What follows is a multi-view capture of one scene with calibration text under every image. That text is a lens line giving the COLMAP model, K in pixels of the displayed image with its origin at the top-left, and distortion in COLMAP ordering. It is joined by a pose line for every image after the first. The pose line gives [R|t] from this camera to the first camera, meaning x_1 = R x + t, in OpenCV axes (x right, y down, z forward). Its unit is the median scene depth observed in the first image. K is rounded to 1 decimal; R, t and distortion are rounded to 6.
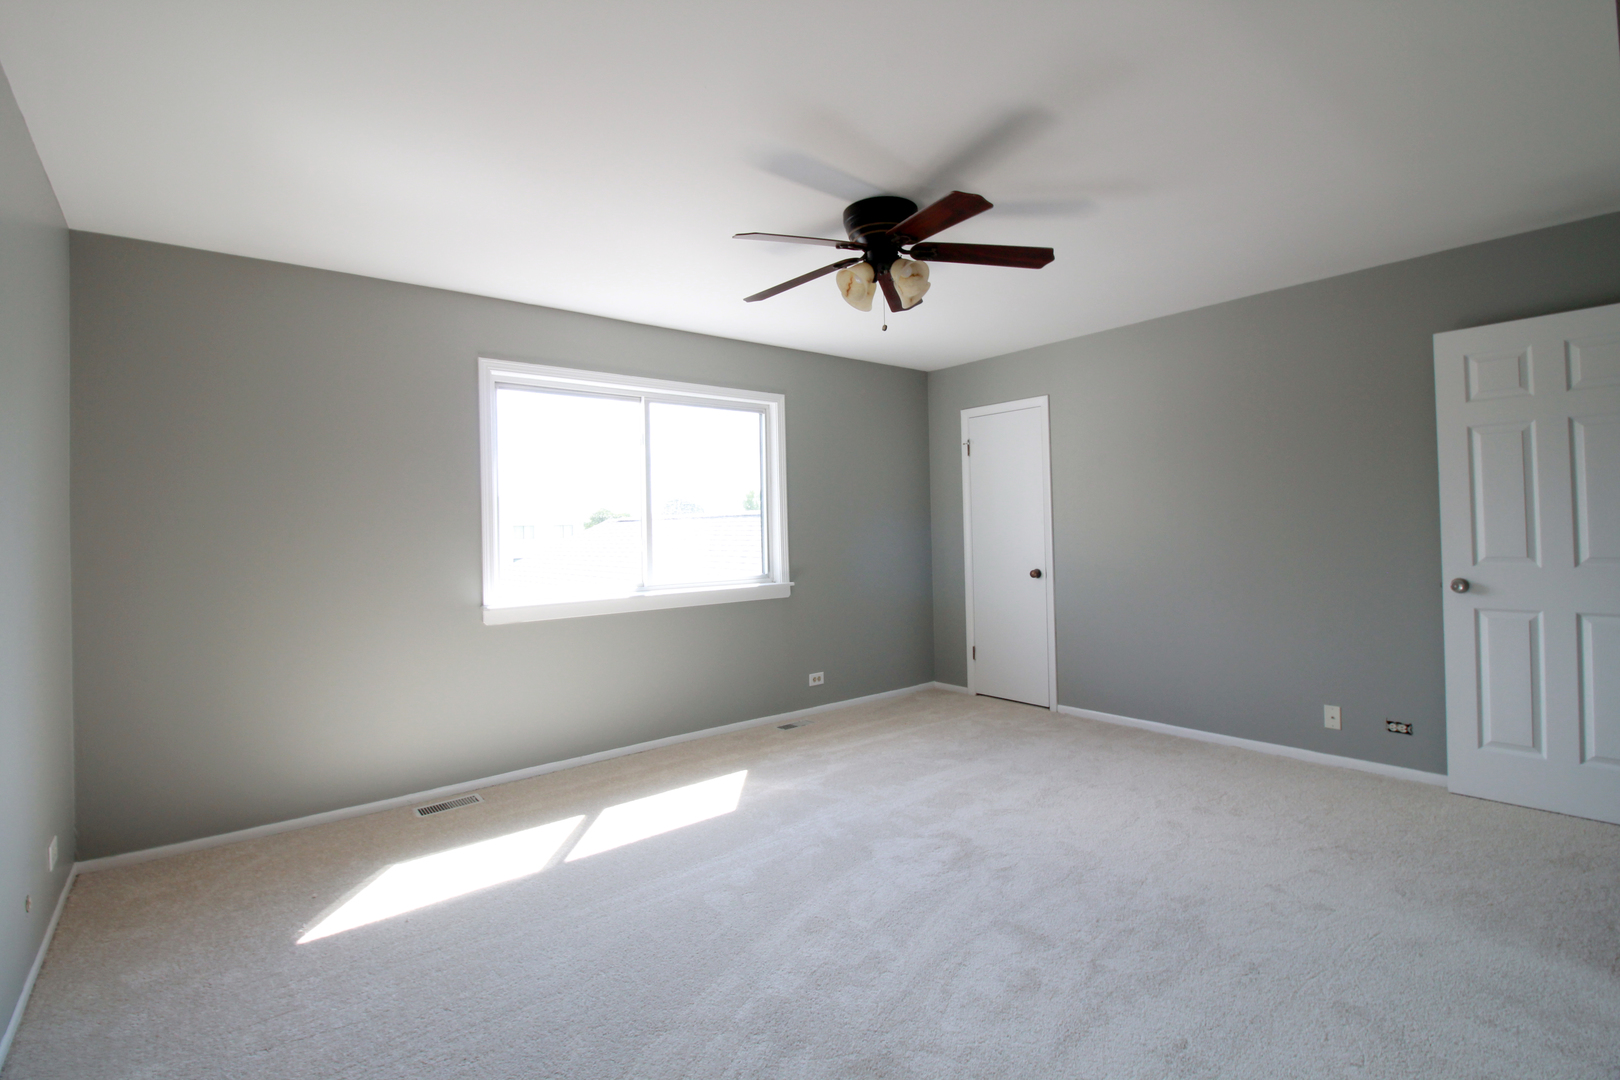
lens RADIAL K [[749.4, 0, 807.4], [0, 749.4, 533.0], [0, 0, 1]] dist [-0.005048, -0.009686]
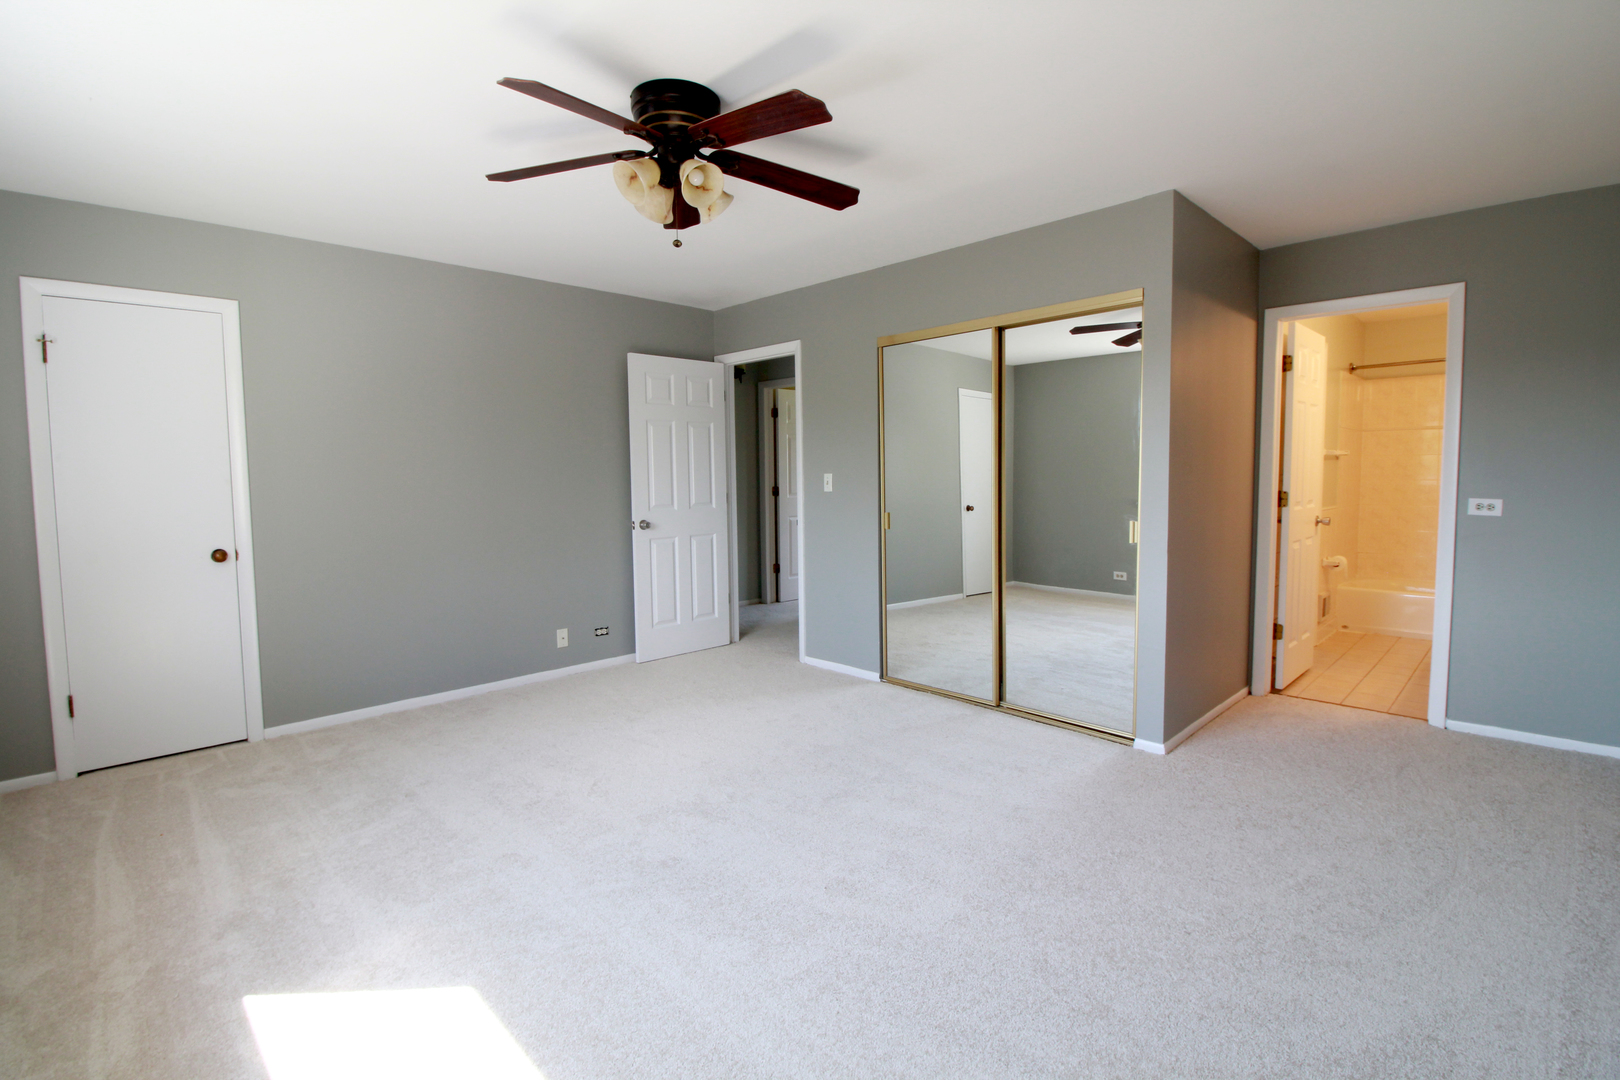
lens RADIAL K [[749.4, 0, 812.1], [0, 749.4, 533.7], [0, 0, 1]] dist [-0.005048, -0.009686]
pose [[-0.105314, -0.060378, 0.992604, -0.588720], [0.014937, 0.997946, 0.062288, -0.001284], [-0.994327, 0.021386, -0.104196, 0.712421]]
